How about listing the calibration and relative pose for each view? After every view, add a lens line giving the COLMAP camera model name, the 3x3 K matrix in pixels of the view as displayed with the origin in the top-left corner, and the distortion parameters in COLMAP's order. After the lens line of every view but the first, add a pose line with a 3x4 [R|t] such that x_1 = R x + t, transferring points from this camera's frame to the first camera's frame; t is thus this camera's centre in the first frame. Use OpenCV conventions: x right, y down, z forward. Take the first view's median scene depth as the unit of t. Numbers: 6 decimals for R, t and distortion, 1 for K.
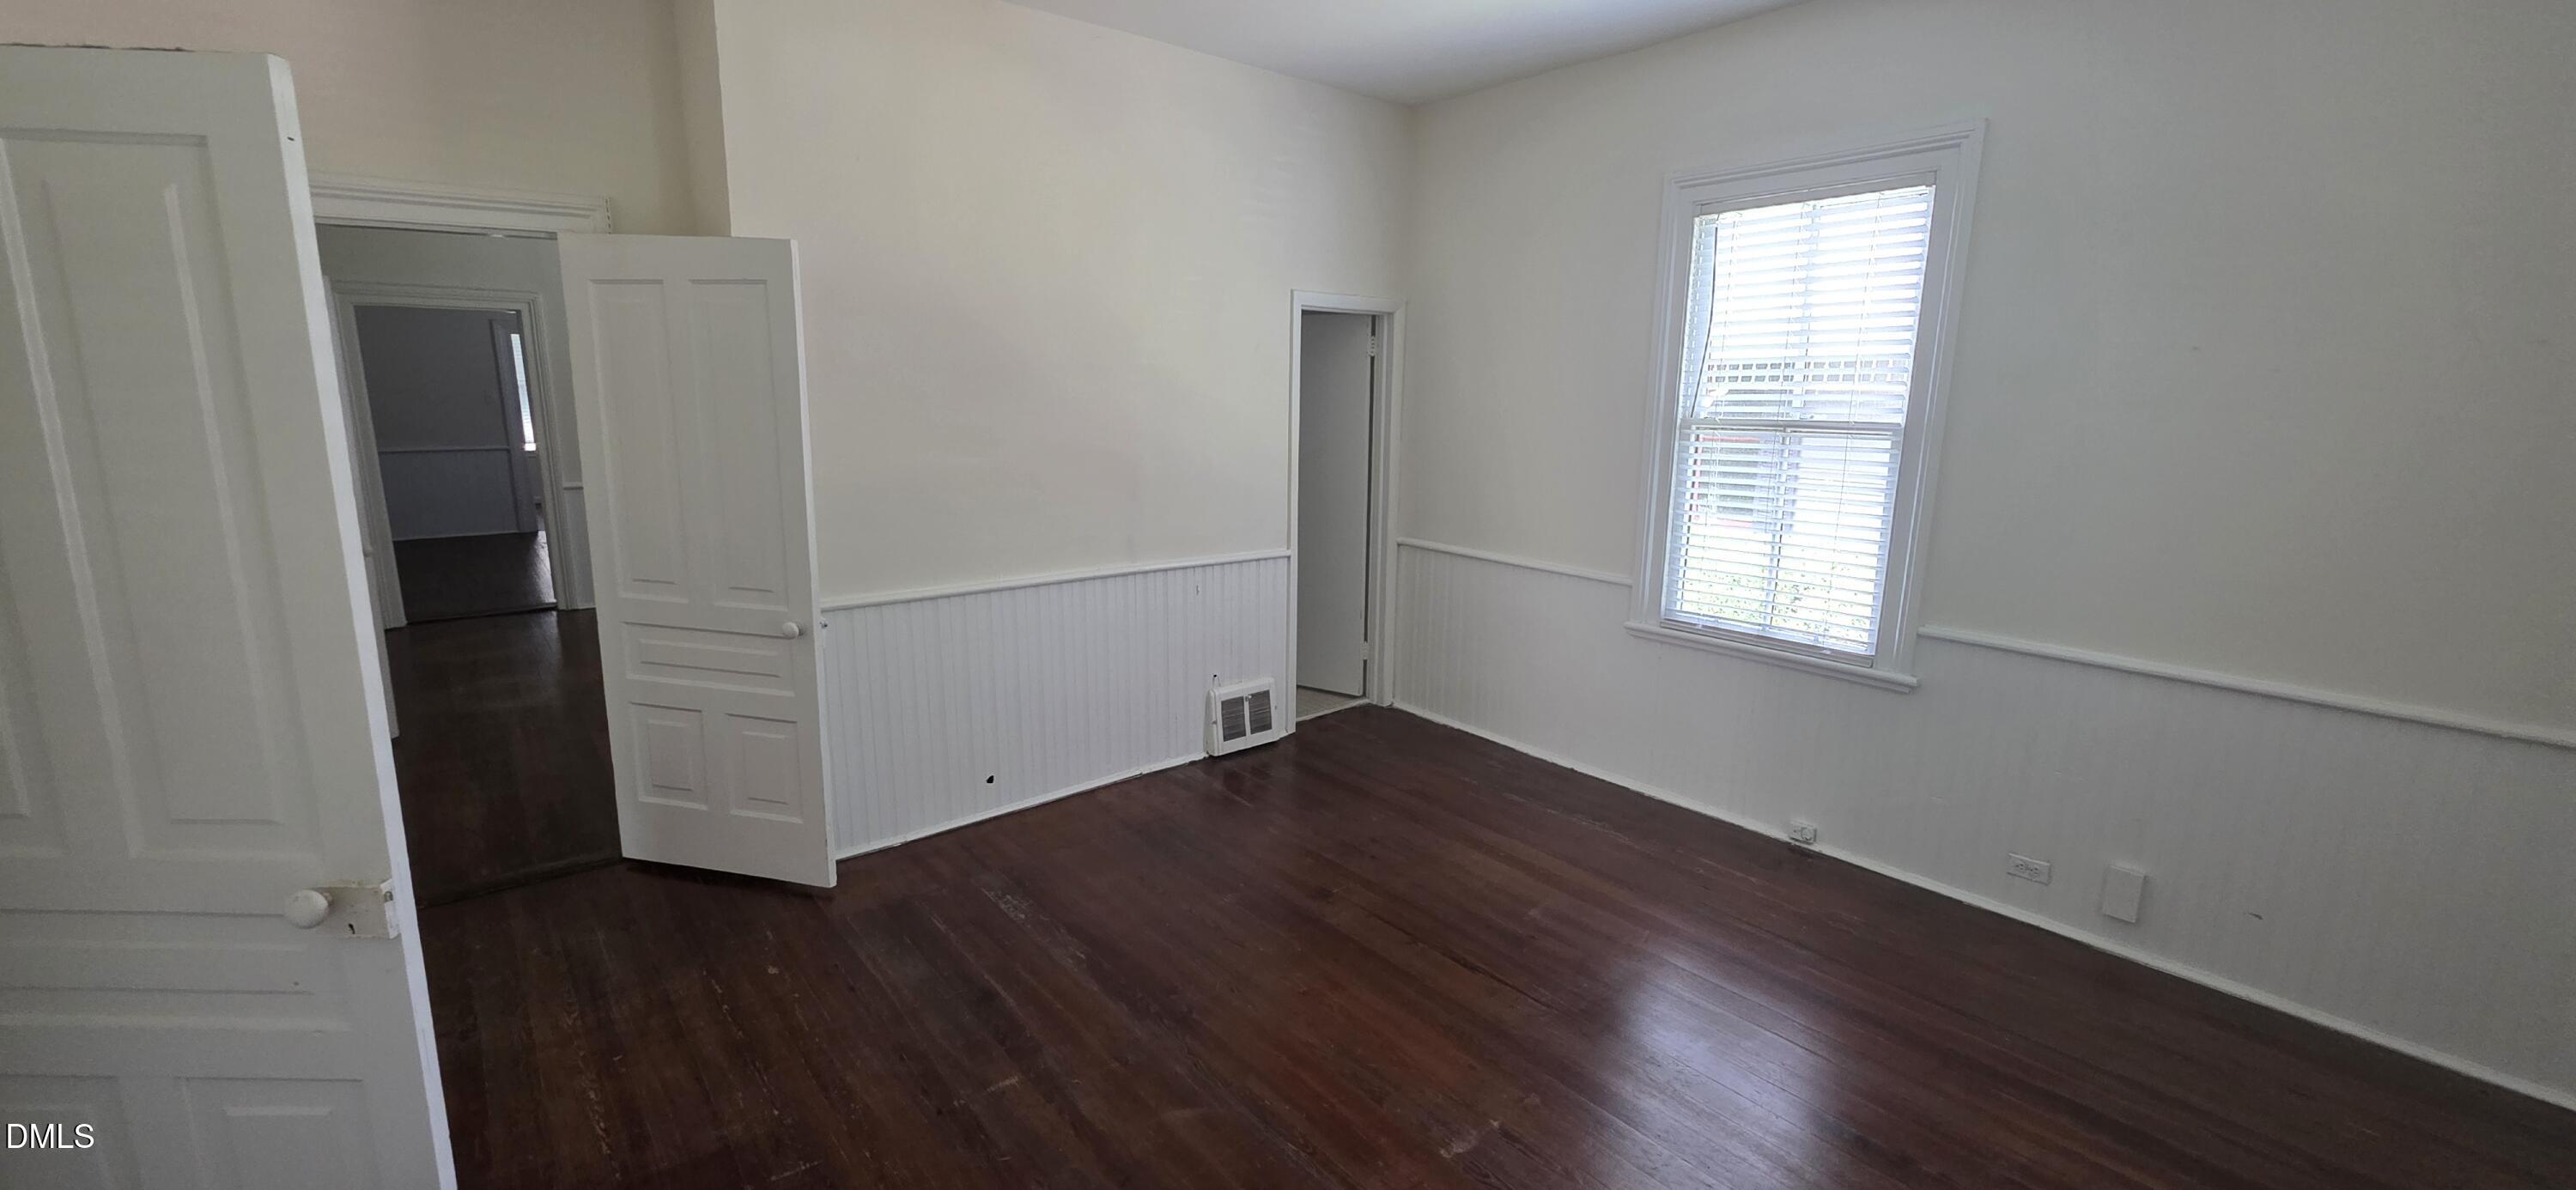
lens RADIAL K [[1024.7, 0, 1292.1], [0, 1024.7, 583.2], [0, 0, 1]] dist [0.000199, 0.000019]
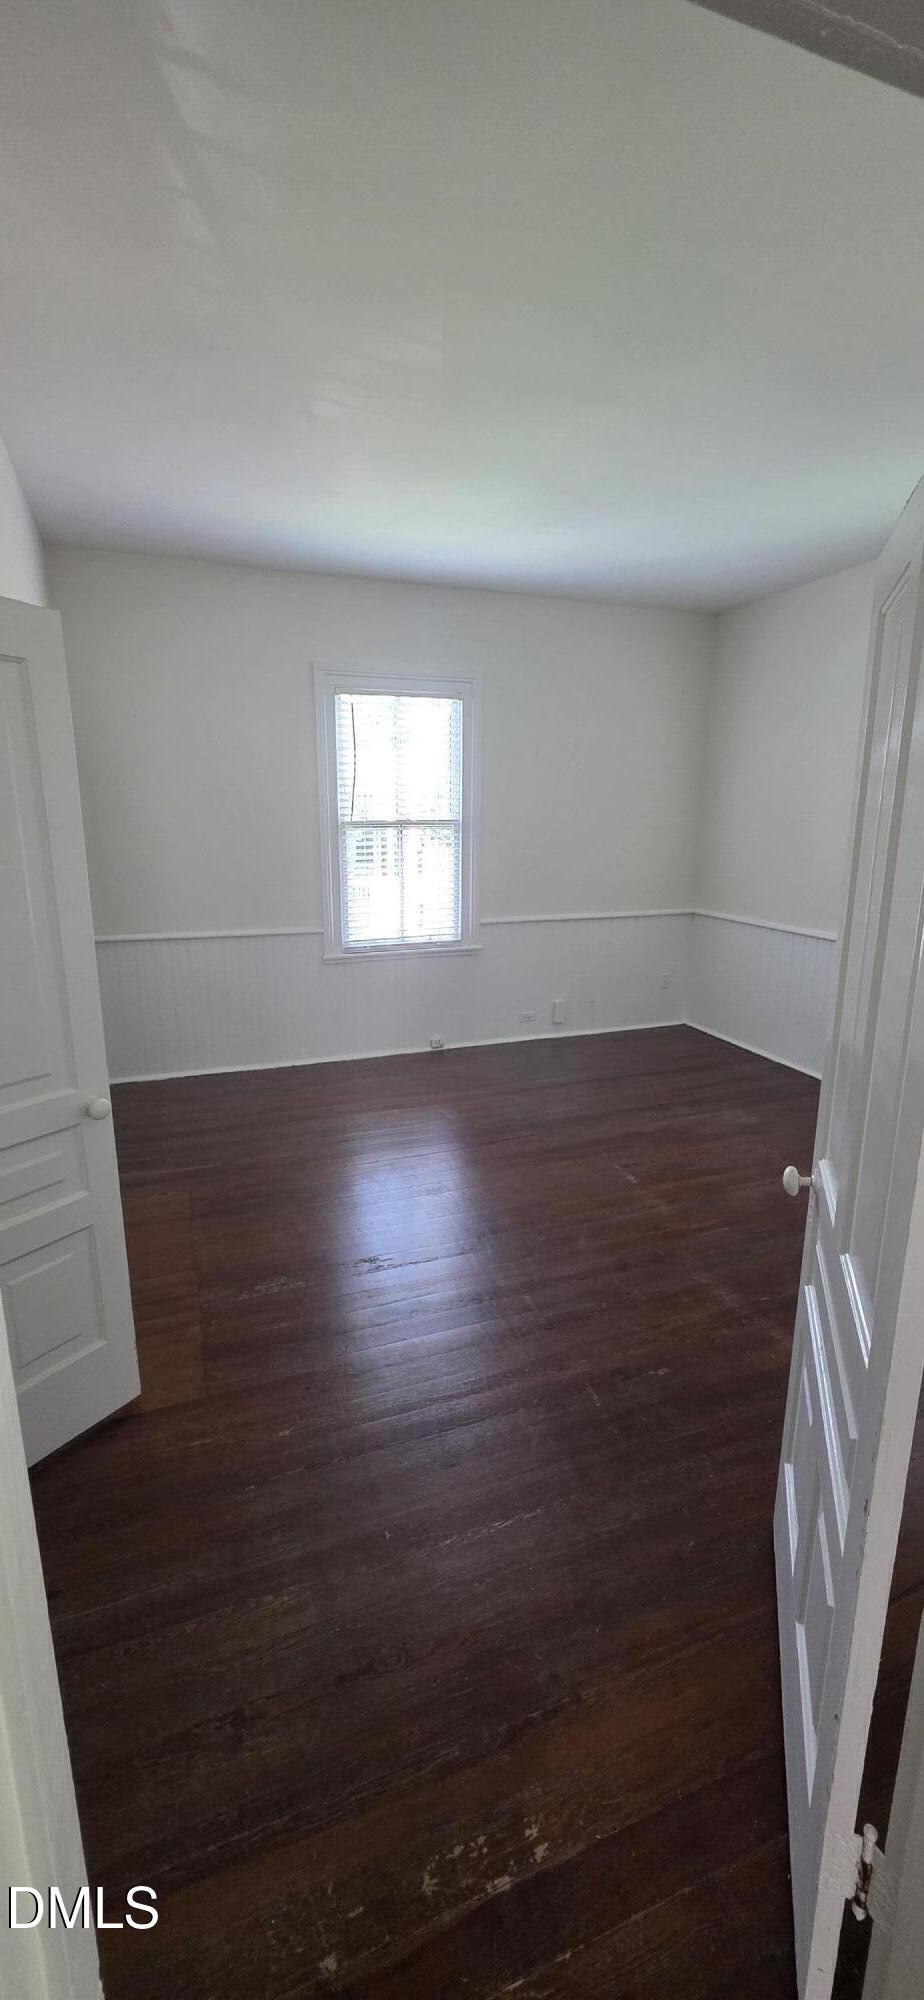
lens RADIAL K [[811.8, 0, 462.0], [0, 811.8, 1000.0], [0, 0, 1]] dist [-0.000546, -0.000004]
pose [[0.325515, -0.230442, 0.917026, -0.847123], [0.177980, 0.967443, 0.179934, -0.092456], [-0.928635, 0.104641, 0.355932, 0.433123]]
